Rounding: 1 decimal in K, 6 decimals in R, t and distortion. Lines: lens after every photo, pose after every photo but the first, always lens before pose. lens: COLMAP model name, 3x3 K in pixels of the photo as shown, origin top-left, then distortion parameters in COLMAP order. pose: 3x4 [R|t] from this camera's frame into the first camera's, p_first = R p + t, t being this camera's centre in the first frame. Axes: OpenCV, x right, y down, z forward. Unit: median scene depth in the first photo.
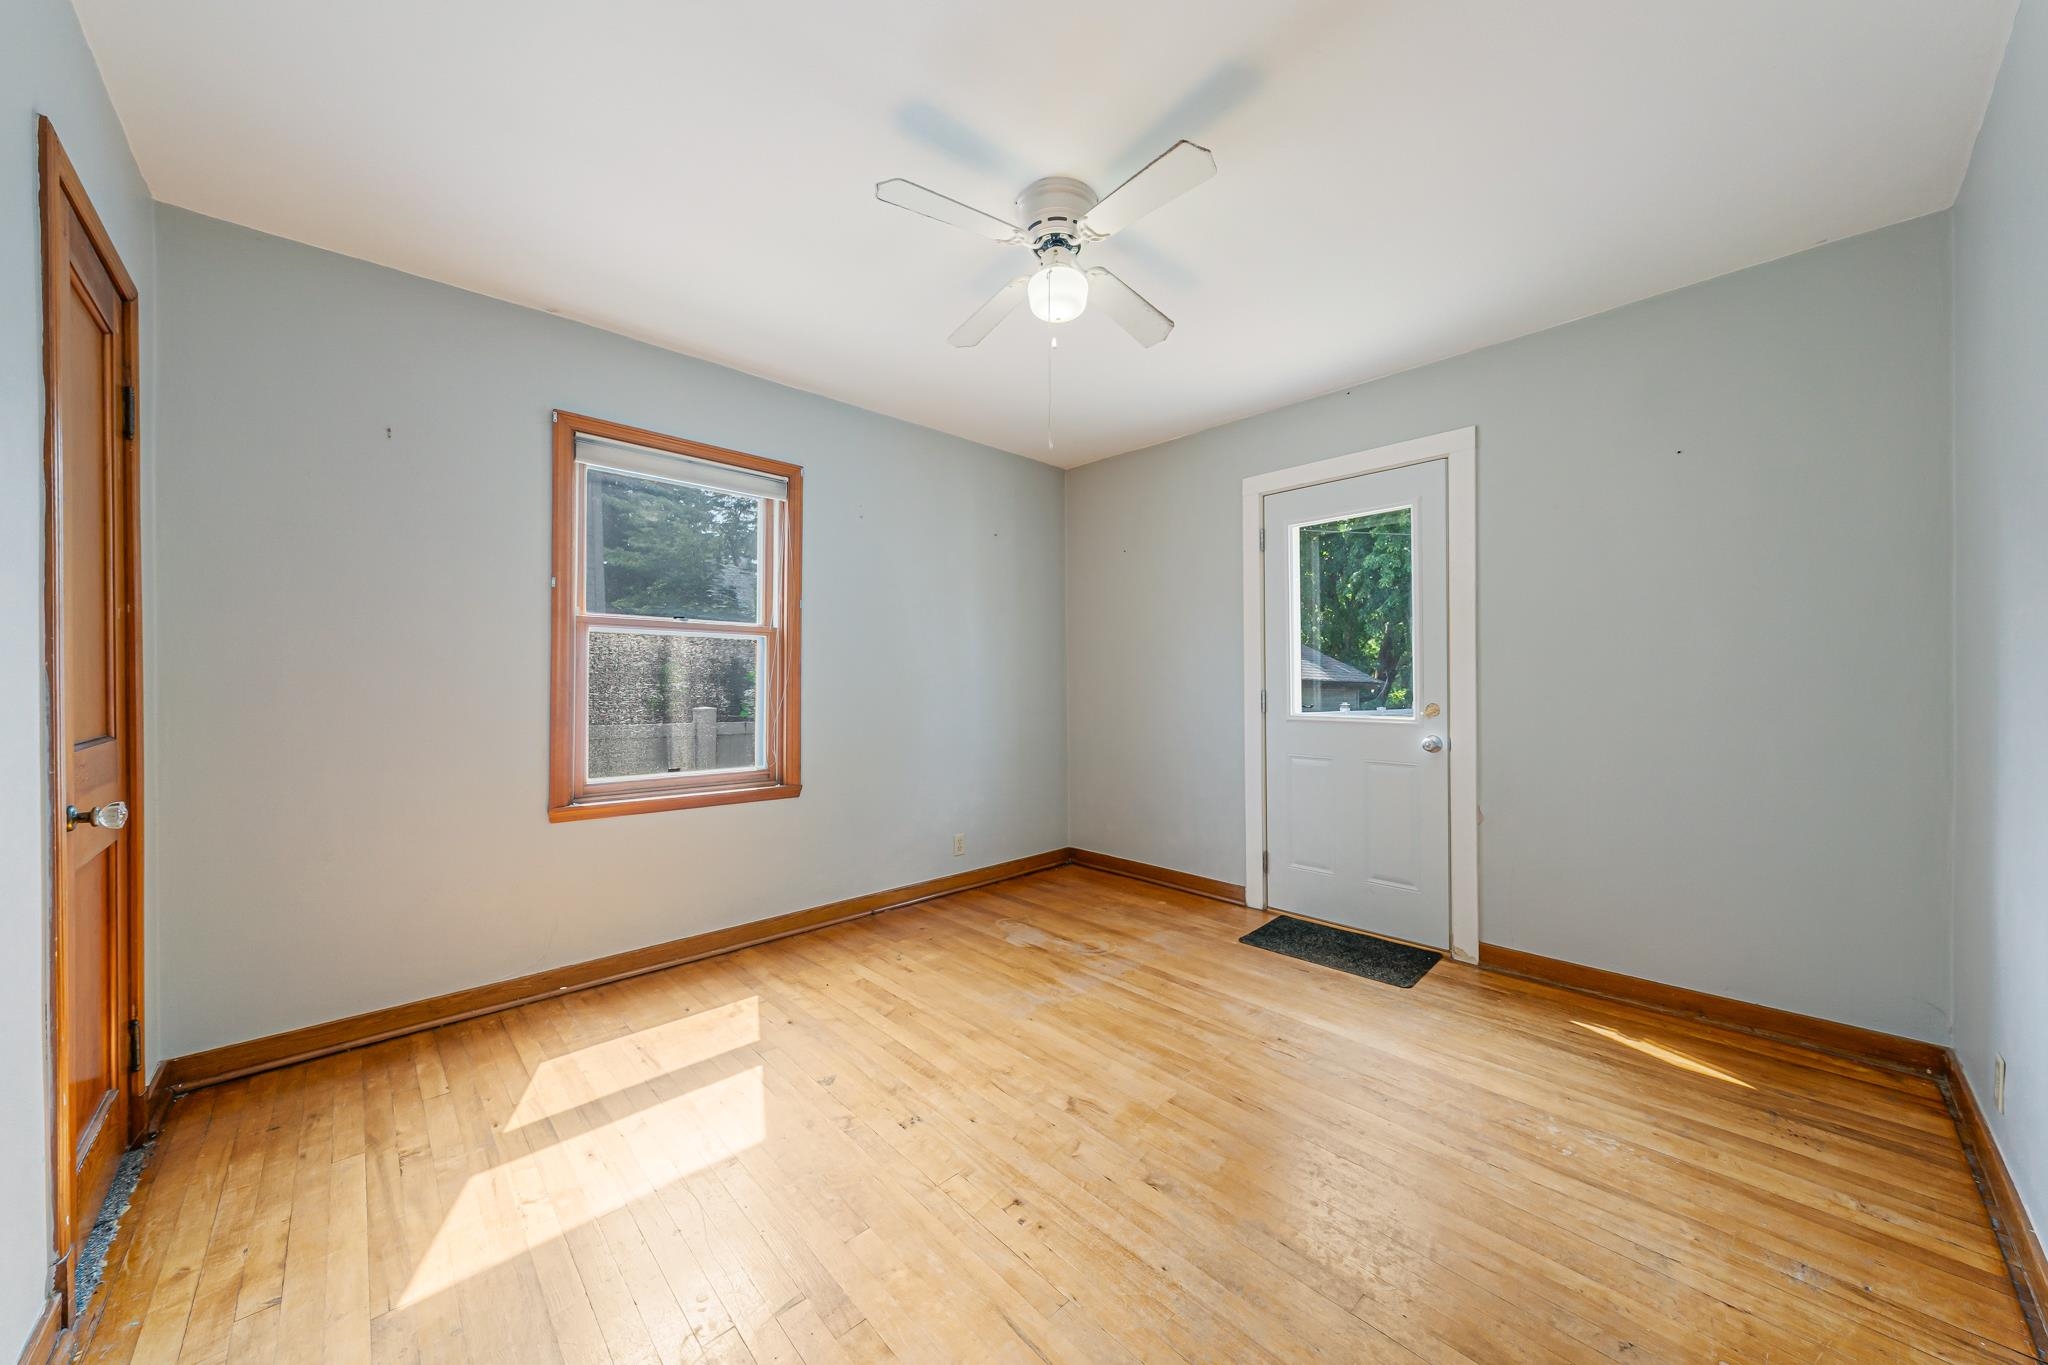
lens RADIAL K [[710.4, 0, 1027.1], [0, 710.4, 683.6], [0, 0, 1]] dist [-0.011256, 0.000071]
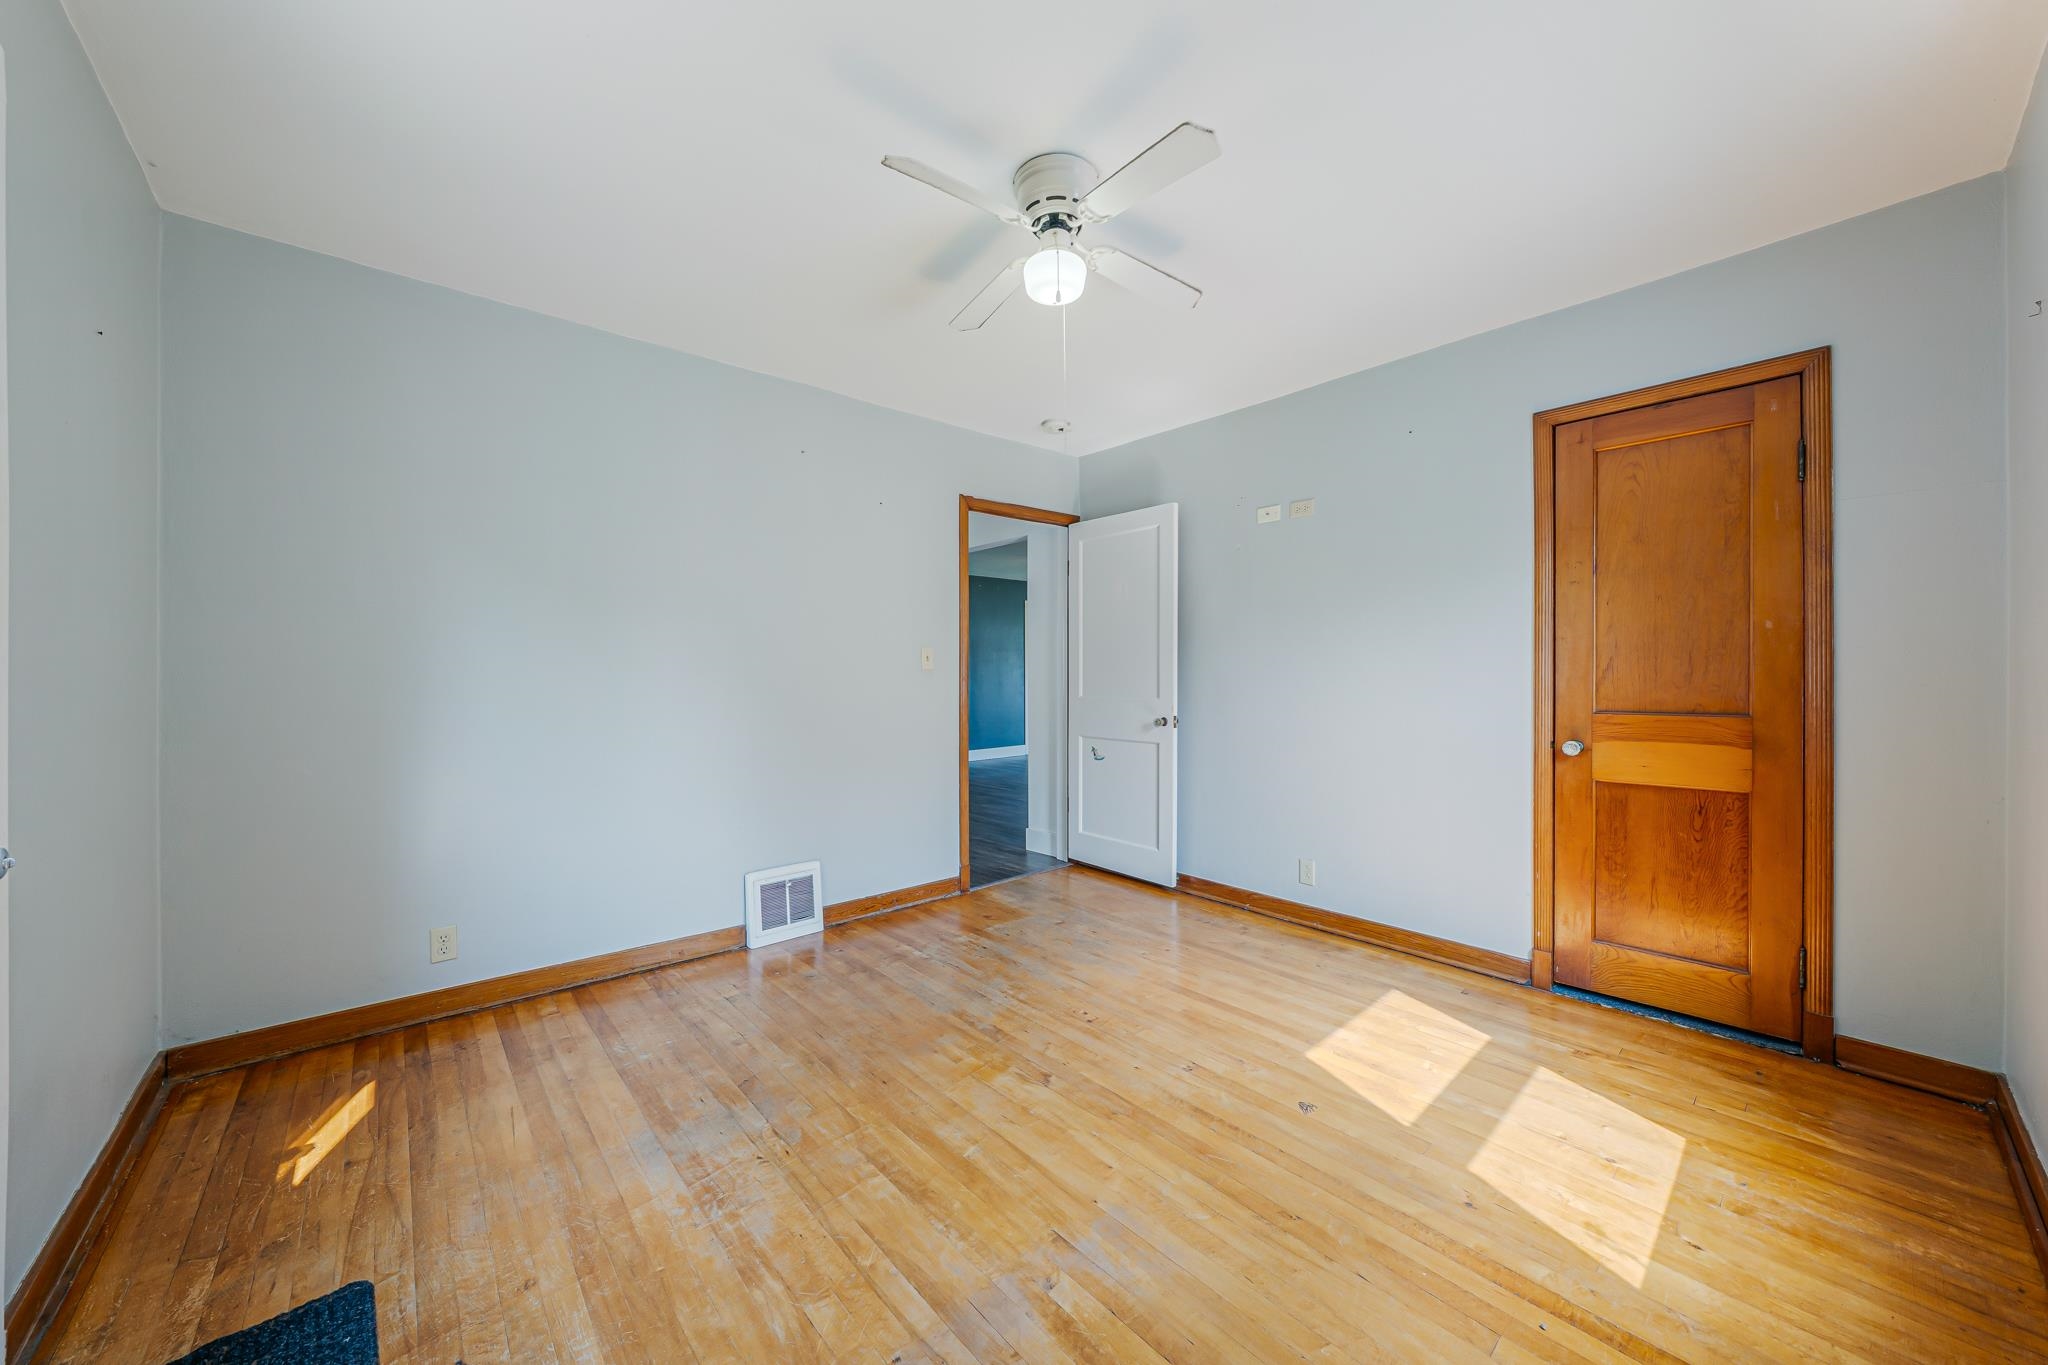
lens RADIAL K [[710.4, 0, 1027.1], [0, 710.4, 683.6], [0, 0, 1]] dist [-0.011256, 0.000071]
pose [[-0.999519, 0.006394, 0.030347, 0.053551], [0.006668, 0.999938, 0.008909, -0.004384], [-0.030288, 0.009107, -0.999500, 1.982034]]
